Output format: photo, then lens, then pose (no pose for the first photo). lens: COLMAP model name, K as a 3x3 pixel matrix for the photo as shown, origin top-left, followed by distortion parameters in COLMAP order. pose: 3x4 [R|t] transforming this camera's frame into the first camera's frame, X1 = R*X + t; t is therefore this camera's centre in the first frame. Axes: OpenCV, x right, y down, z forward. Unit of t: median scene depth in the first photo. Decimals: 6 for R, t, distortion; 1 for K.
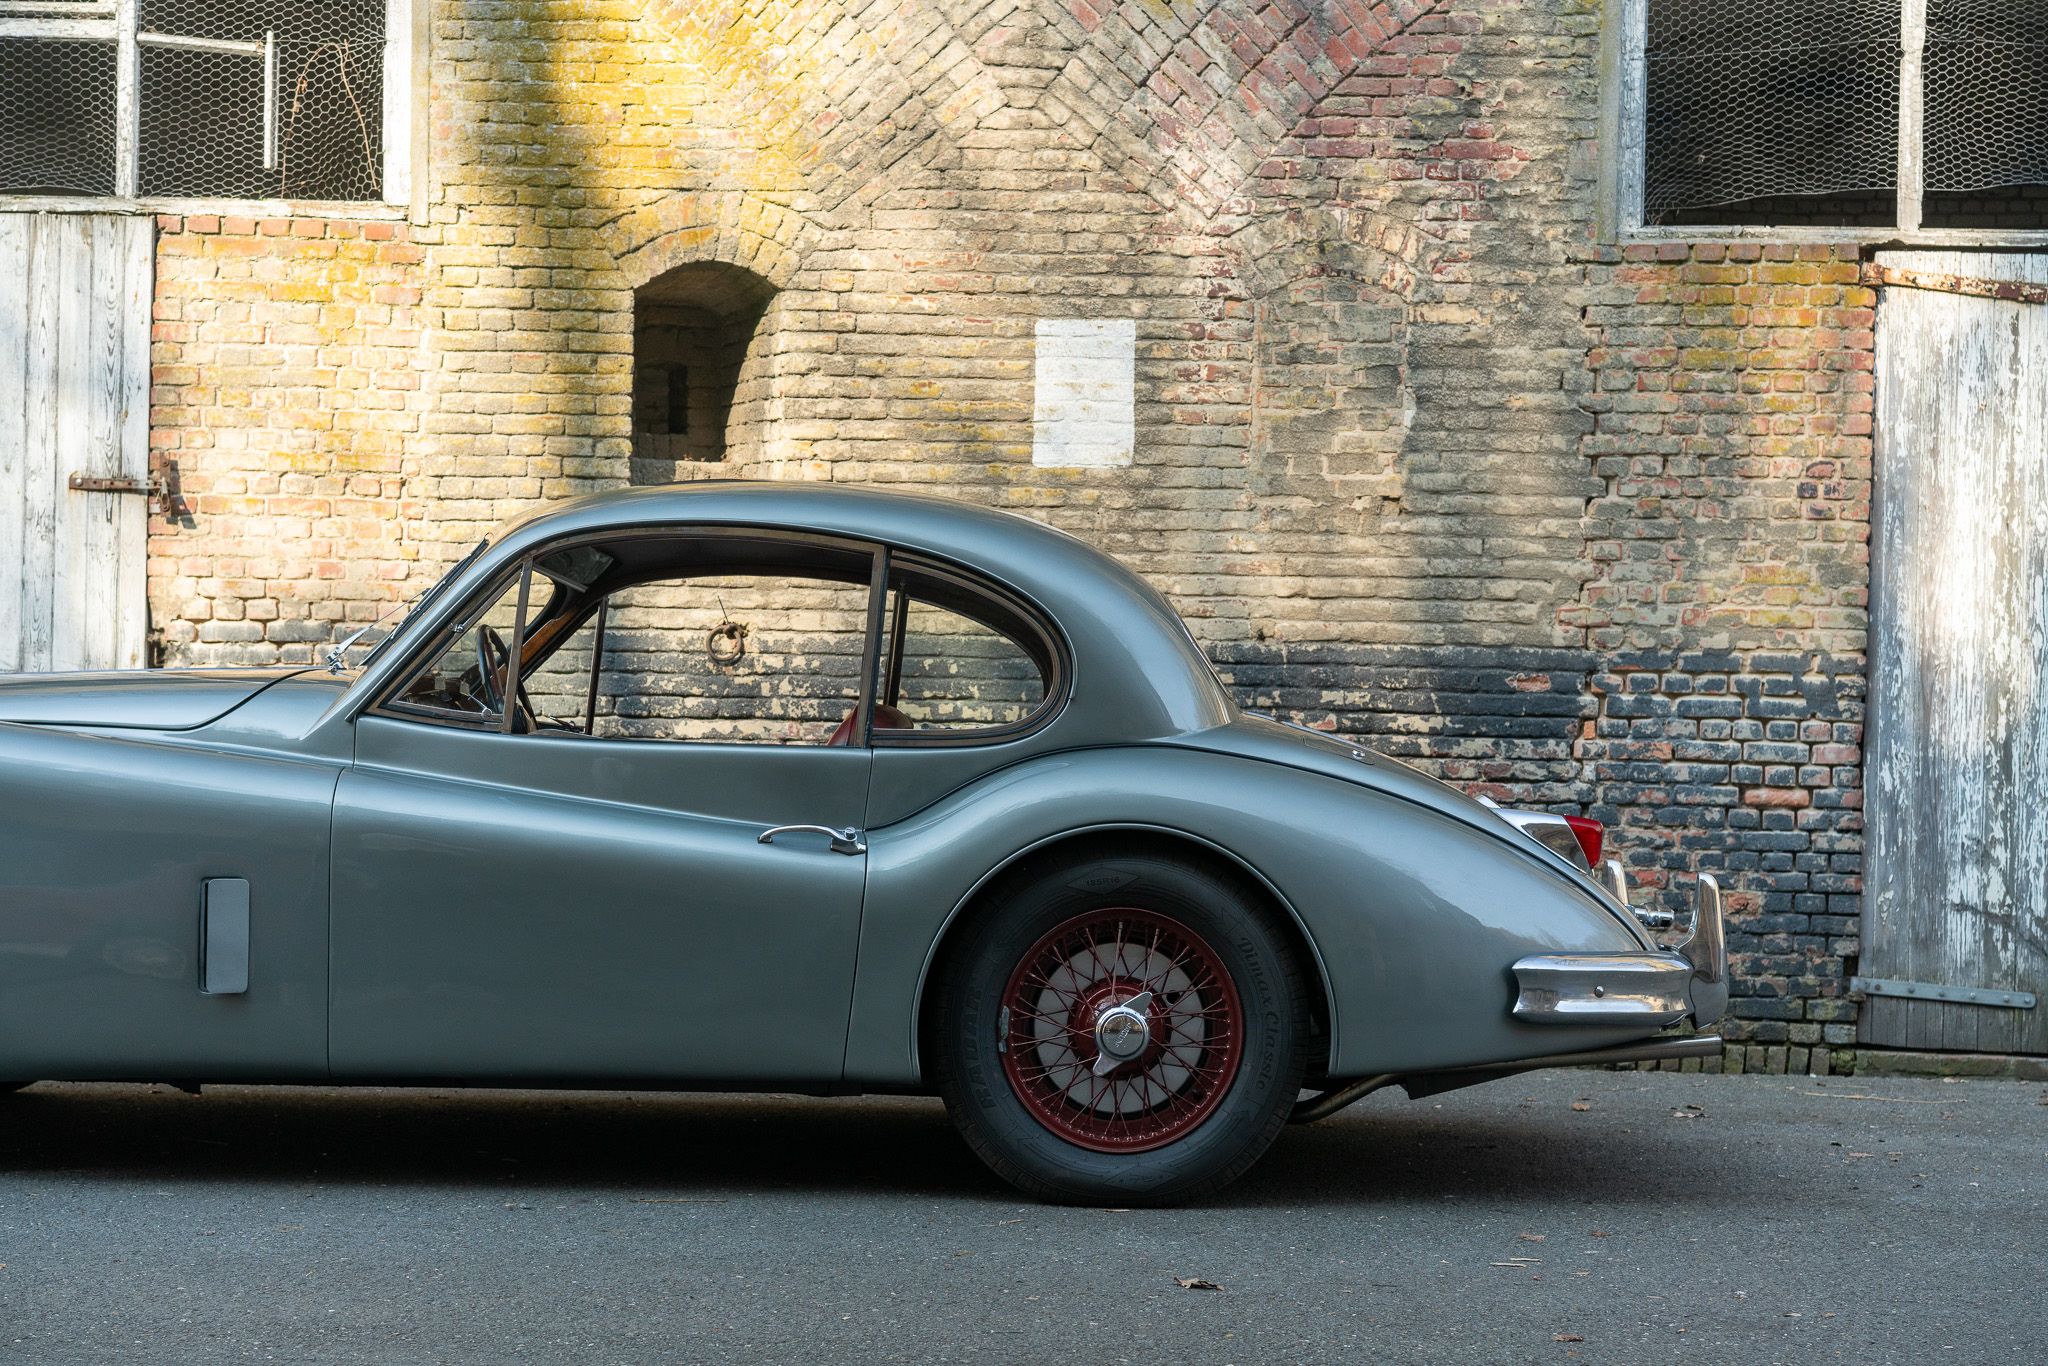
lens RADIAL K [[3217.8, 0, 1037.0], [0, 3217.8, 695.3], [0, 0, 1]] dist [-0.013743, 0.000000]
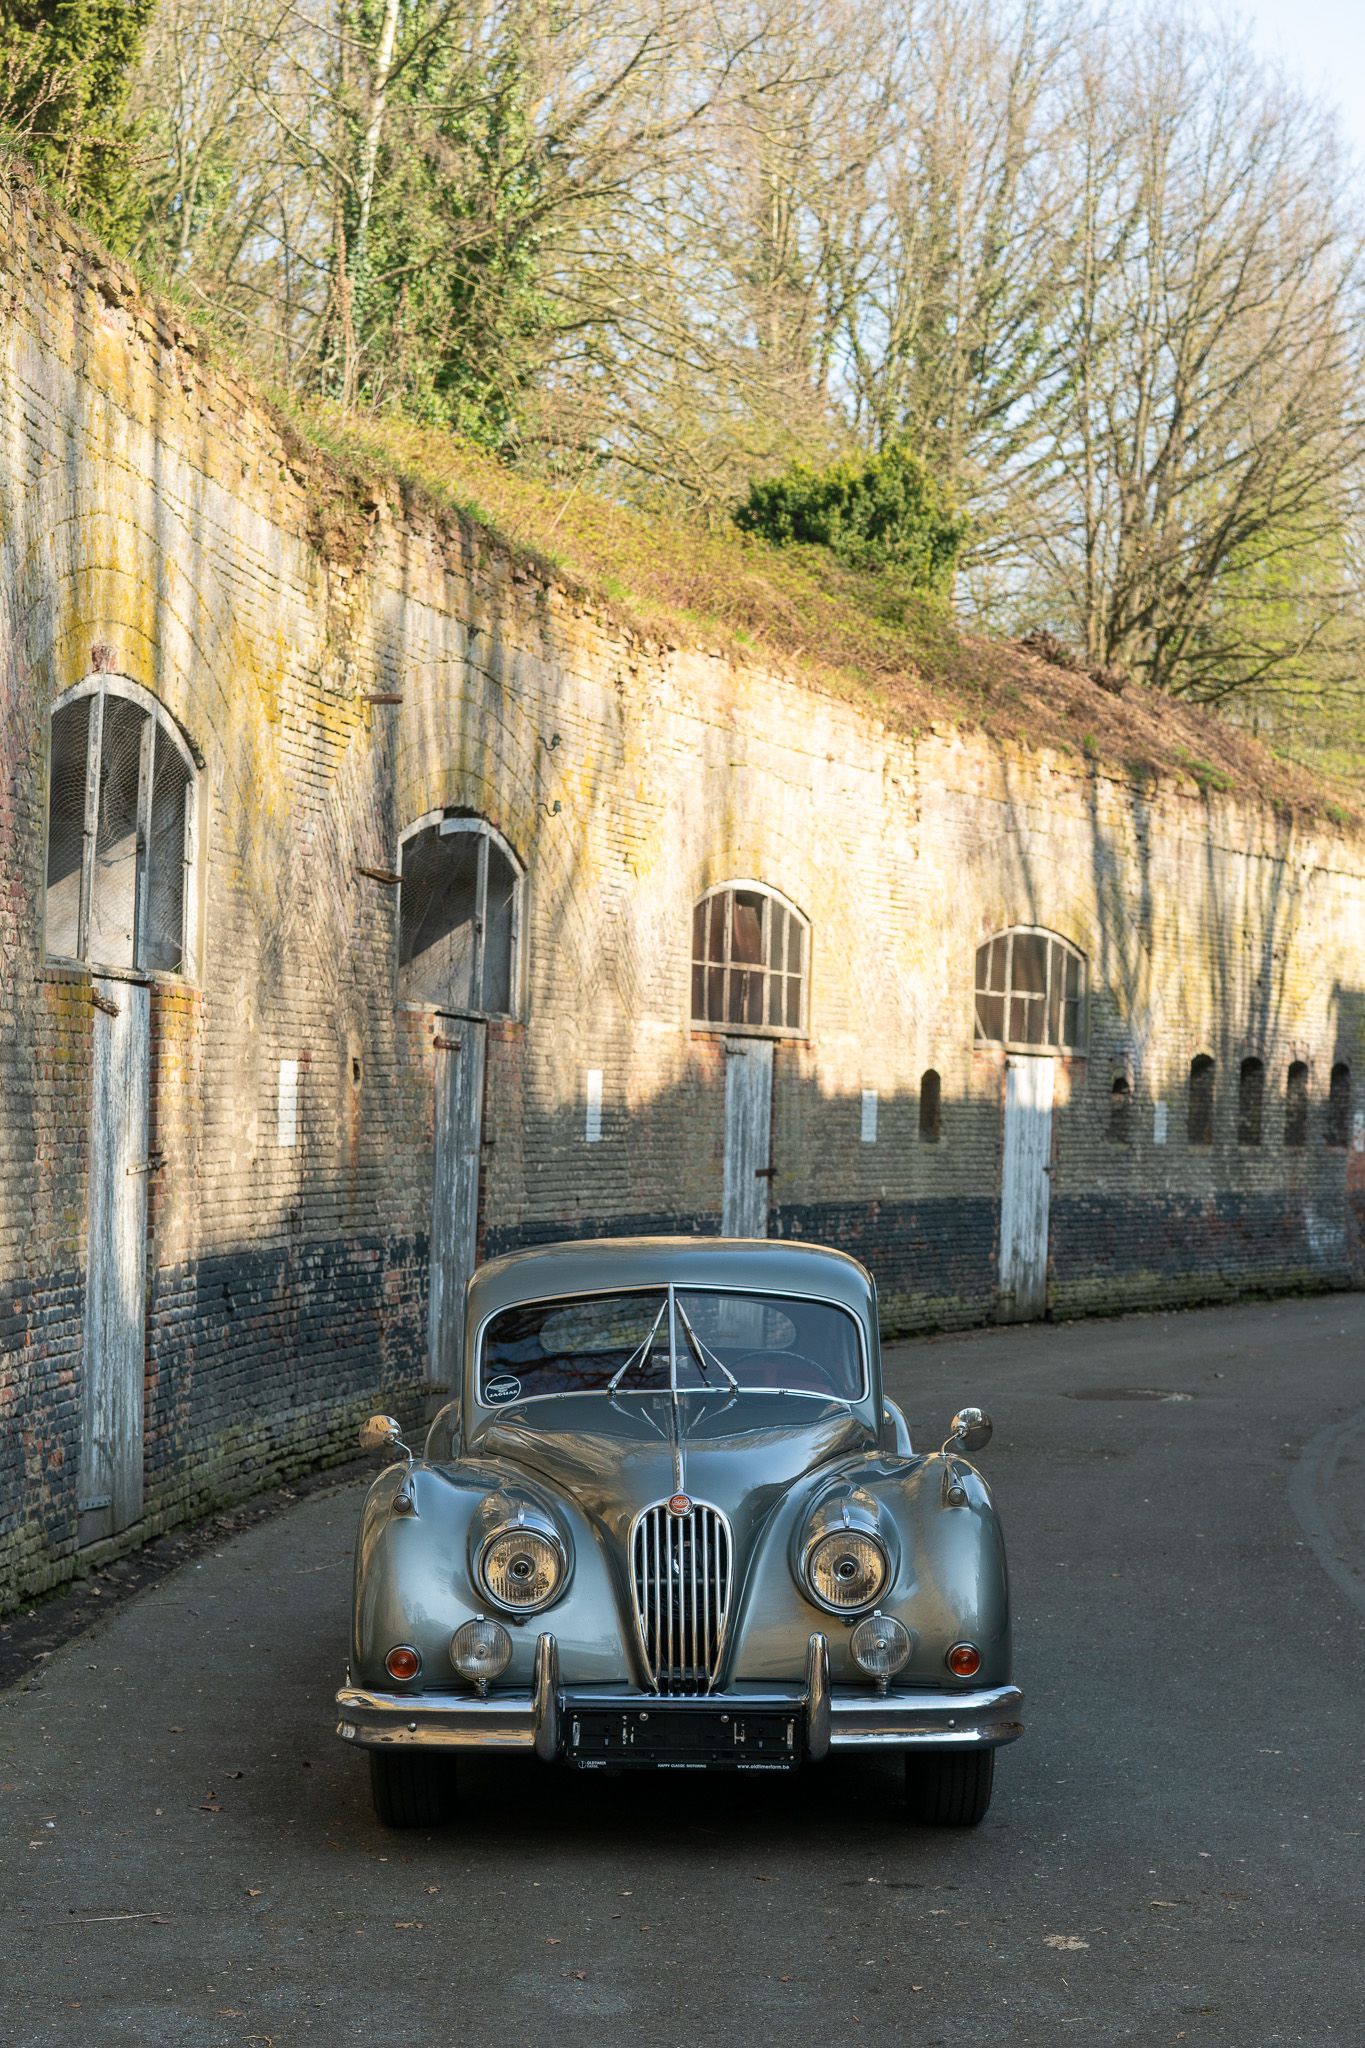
lens RADIAL K [[3347.7, 0, 669.9], [0, 3347.7, 1099.0], [0, 0, 1]] dist [-0.008158, 0.000000]
pose [[0.014318, -0.017561, 0.999743, -1.175554], [-0.010696, 0.999786, 0.017715, -0.113182], [-0.999840, -0.010947, 0.014127, 0.721719]]
